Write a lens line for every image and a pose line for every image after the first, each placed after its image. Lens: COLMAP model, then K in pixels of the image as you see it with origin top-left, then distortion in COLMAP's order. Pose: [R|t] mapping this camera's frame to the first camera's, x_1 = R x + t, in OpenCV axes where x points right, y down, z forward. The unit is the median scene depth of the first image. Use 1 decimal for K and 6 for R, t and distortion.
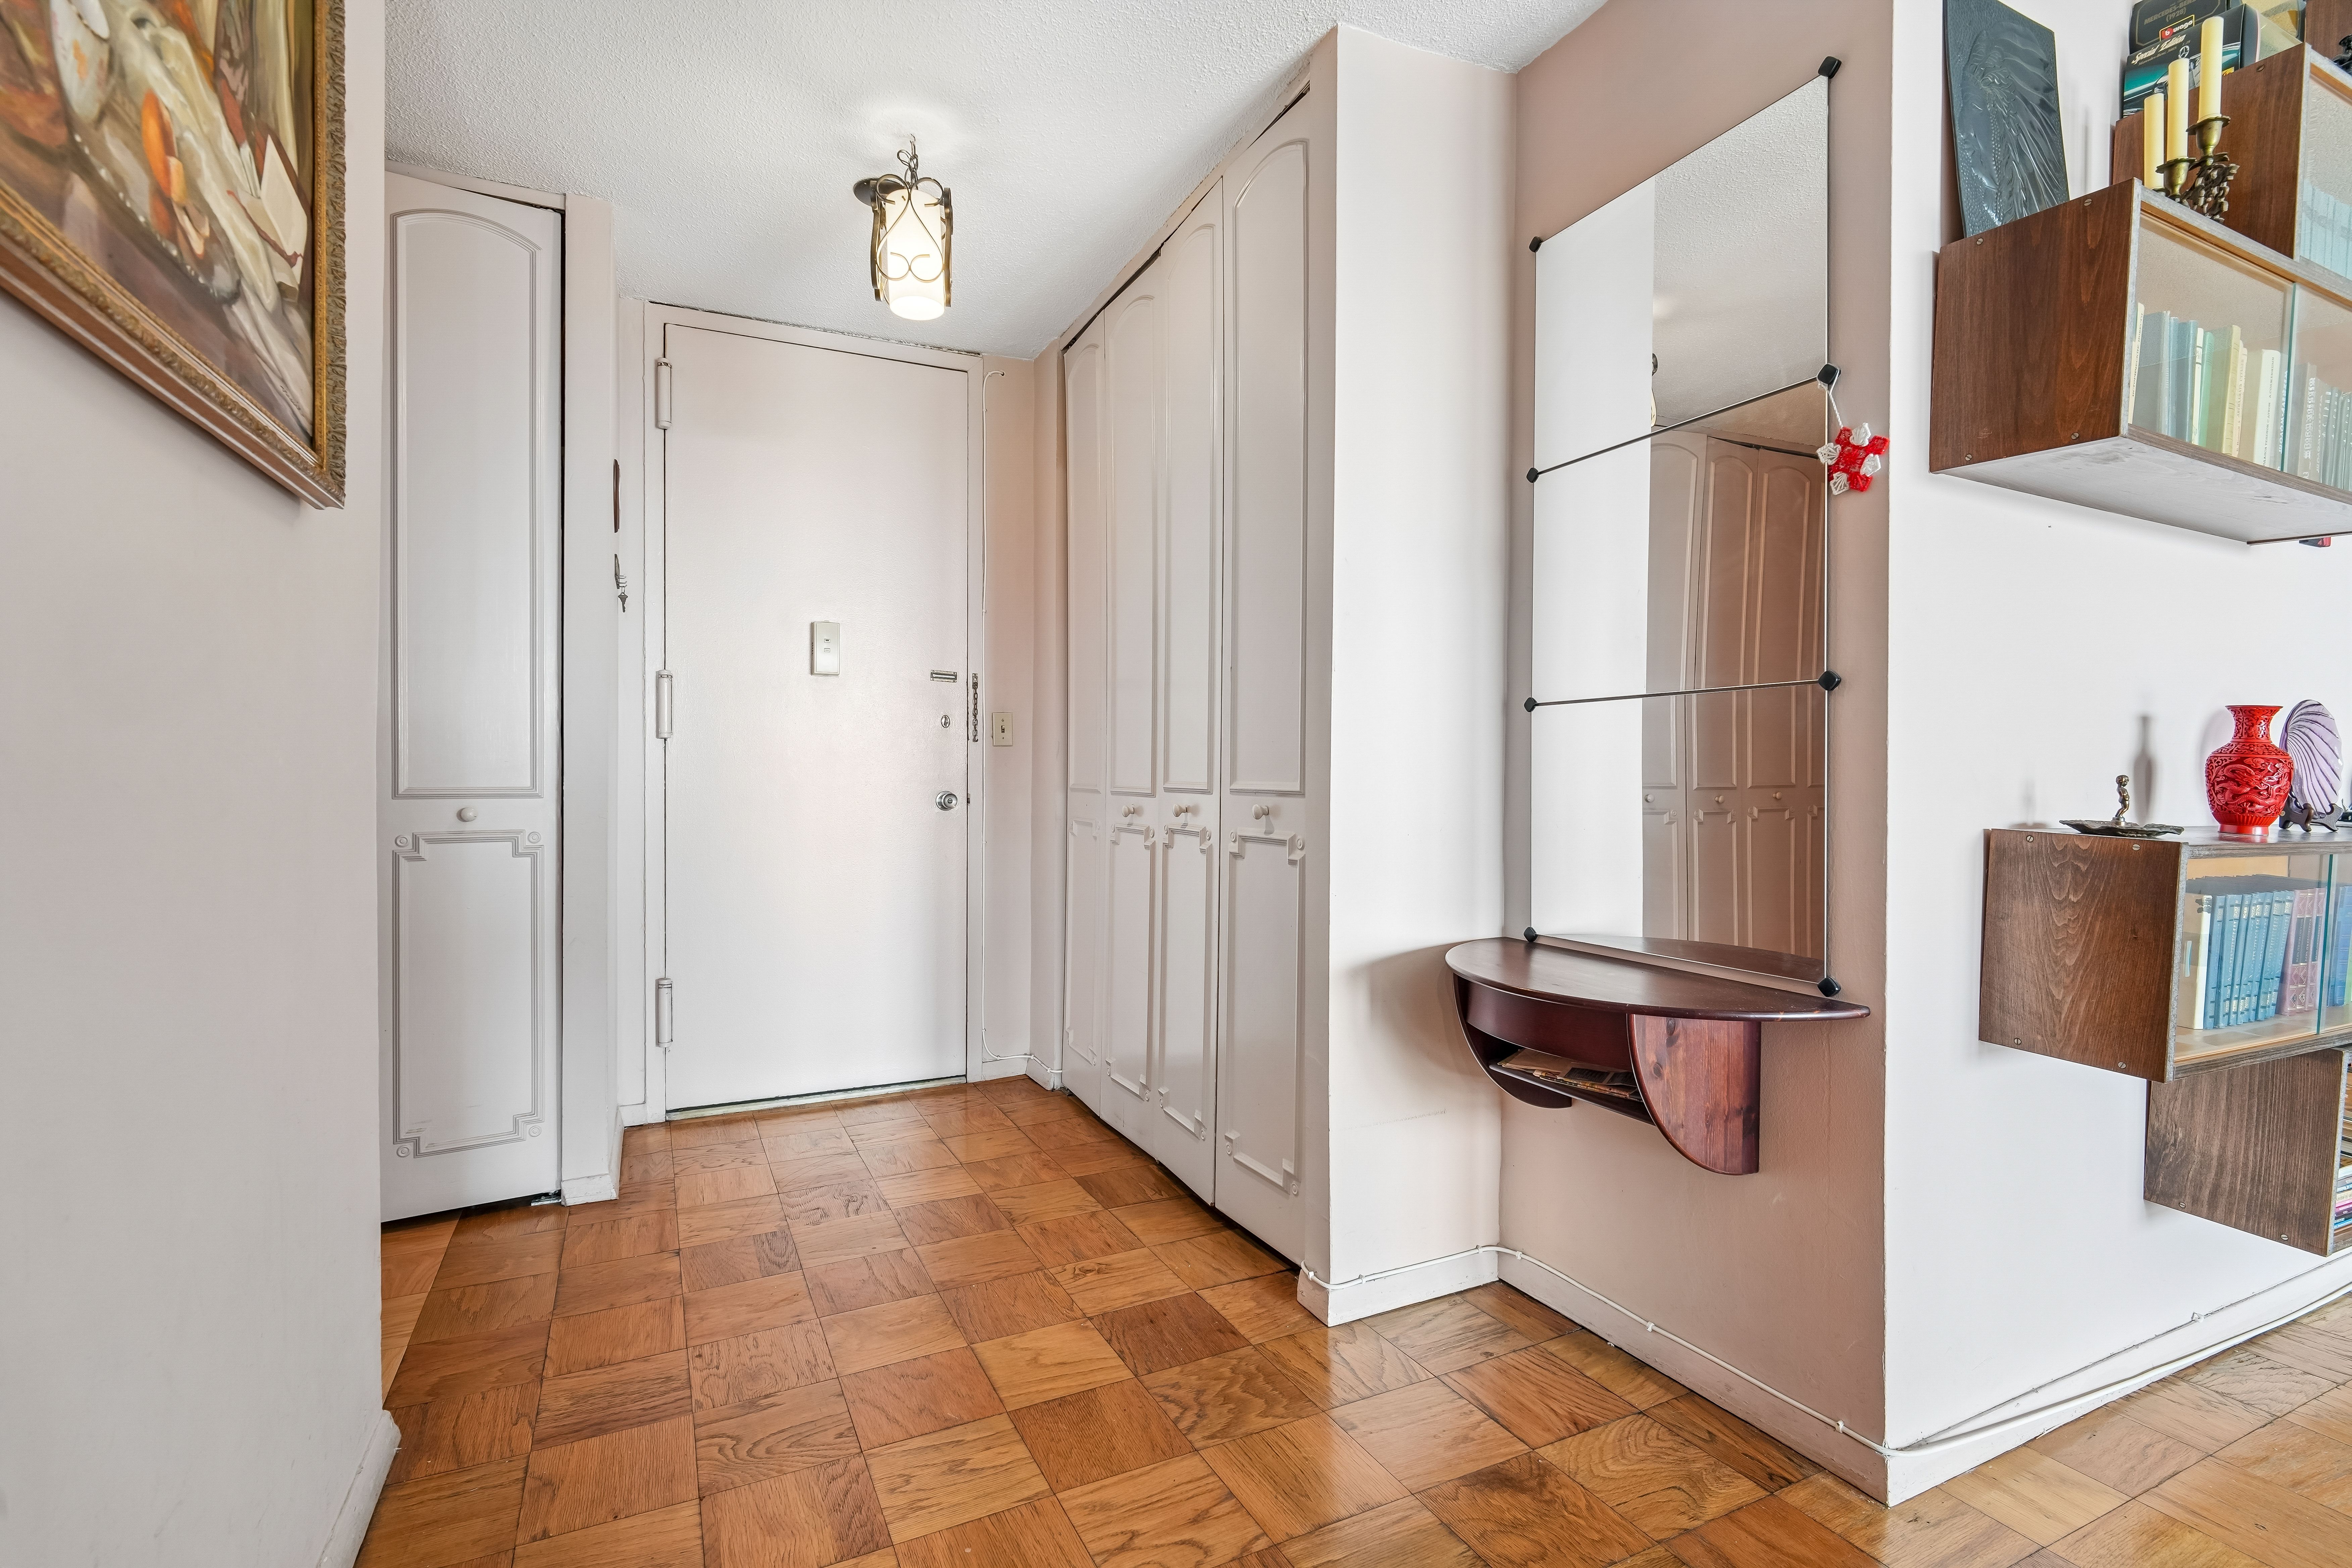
lens RADIAL K [[1096.0, 0, 1173.1], [0, 1096.0, 775.2], [0, 0, 1]] dist [0.003958, -0.005832]
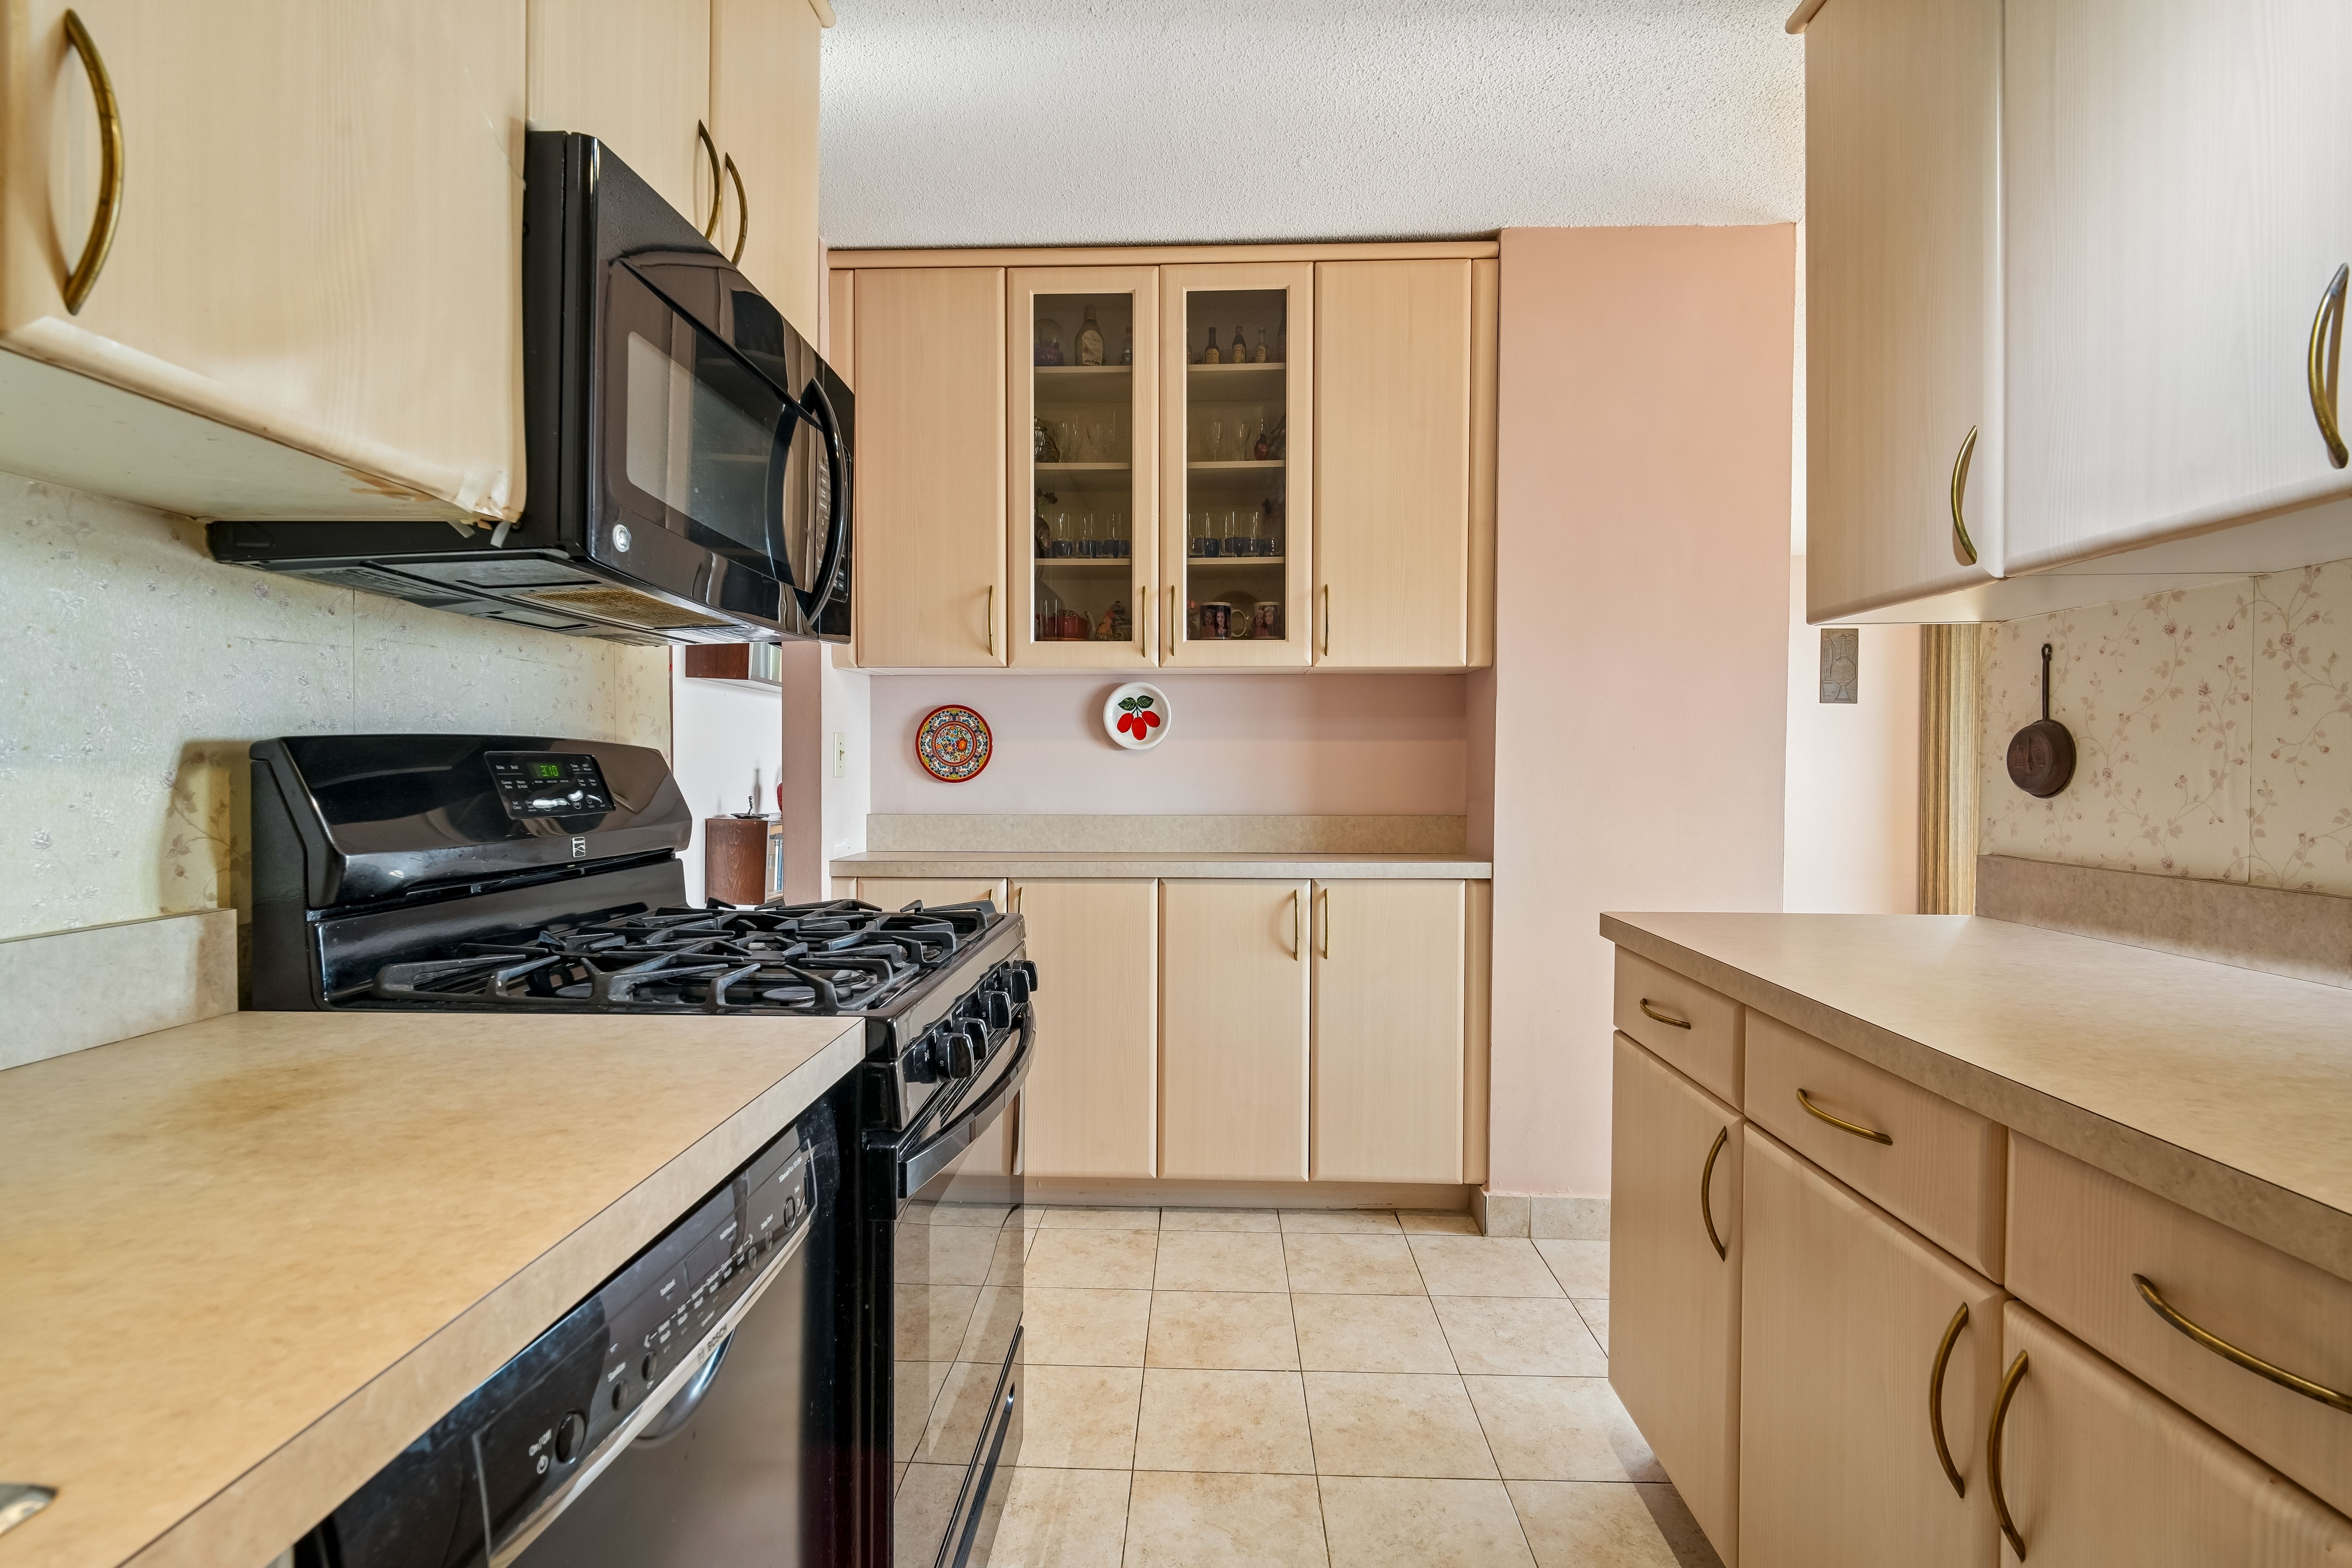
lens RADIAL K [[1096.0, 0, 1156.5], [0, 1096.0, 781.4], [0, 0, 1]] dist [0.003958, -0.005832]
pose [[0.478268, -0.008353, 0.878174, -0.969863], [0.011042, 0.999933, 0.003497, -0.032387], [-0.878144, 0.008024, 0.478328, -1.105456]]
